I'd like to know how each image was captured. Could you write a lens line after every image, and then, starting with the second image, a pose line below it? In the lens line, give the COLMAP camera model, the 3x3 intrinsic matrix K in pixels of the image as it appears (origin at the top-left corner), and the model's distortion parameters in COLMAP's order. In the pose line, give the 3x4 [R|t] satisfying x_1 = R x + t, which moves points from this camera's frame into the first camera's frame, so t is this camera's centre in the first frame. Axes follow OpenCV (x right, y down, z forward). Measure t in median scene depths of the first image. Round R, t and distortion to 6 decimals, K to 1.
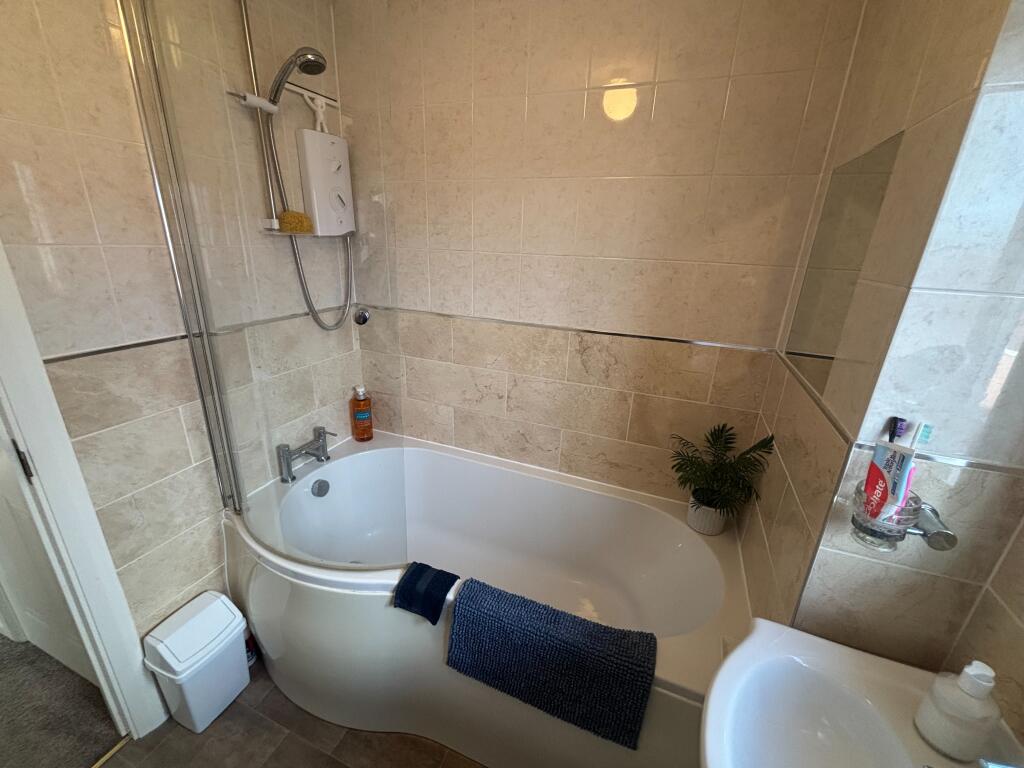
lens RADIAL K [[414.4, 0, 512.9], [0, 414.4, 385.2], [0, 0, 1]] dist [0.007171, -0.000098]
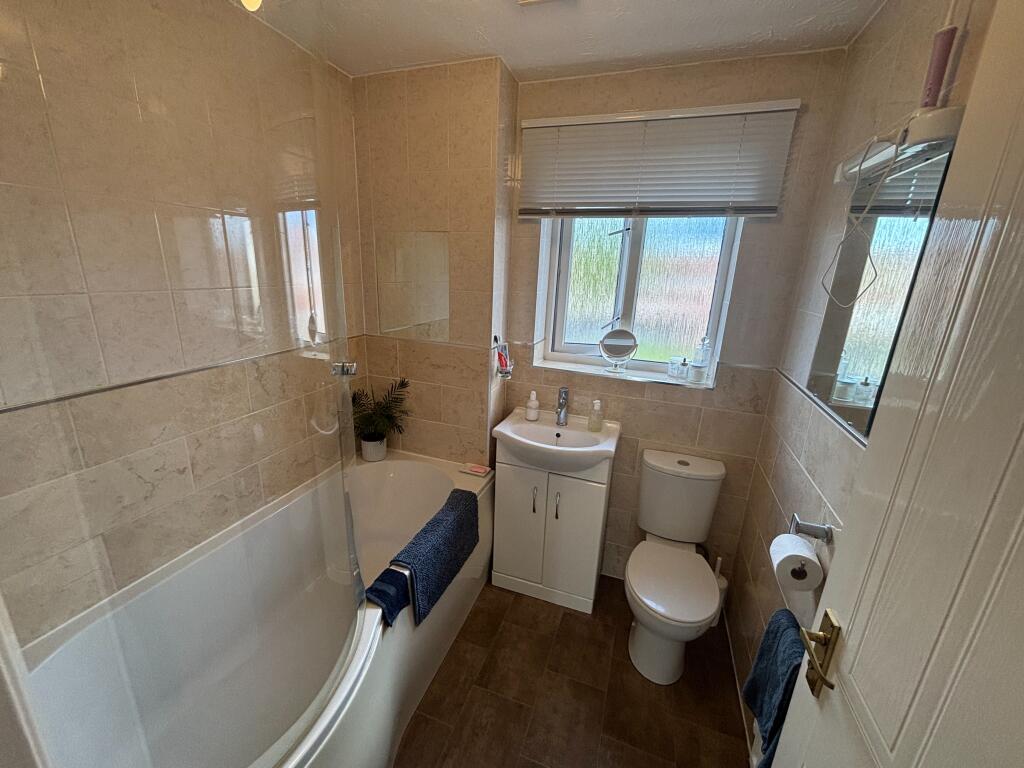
lens RADIAL K [[414.4, 0, 511.1], [0, 414.4, 382.7], [0, 0, 1]] dist [0.007171, -0.000098]
pose [[-0.024841, -0.311802, 0.949822, -0.800111], [0.295149, 0.905475, 0.304963, -0.193459], [-0.955128, 0.287915, 0.069536, 0.332505]]
